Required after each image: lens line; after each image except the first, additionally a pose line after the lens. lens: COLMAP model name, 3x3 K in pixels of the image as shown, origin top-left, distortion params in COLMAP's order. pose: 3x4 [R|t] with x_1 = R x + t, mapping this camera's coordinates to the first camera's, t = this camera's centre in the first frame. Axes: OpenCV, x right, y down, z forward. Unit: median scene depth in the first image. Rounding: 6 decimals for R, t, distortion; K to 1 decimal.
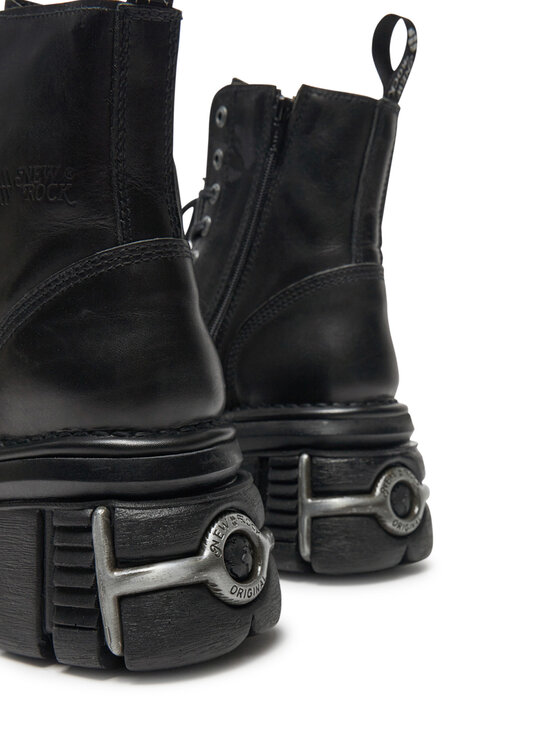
lens RADIAL K [[1546.7, 0, 280.0], [0, 1546.7, 373.0], [0, 0, 1]] dist [-0.784596, -0.056527]
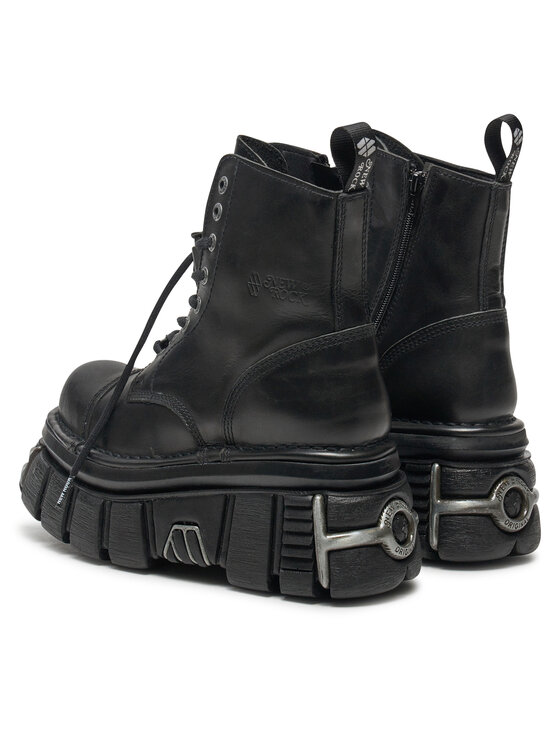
lens RADIAL K [[1675.4, 0, 280.0], [0, 1675.4, 373.0], [0, 0, 1]] dist [-0.785007, 0.096202]
pose [[0.996785, 0.035437, -0.071864, -0.016532], [-0.035314, 0.999372, 0.002994, -0.019819], [0.071925, -0.000446, 0.997410, -0.342240]]
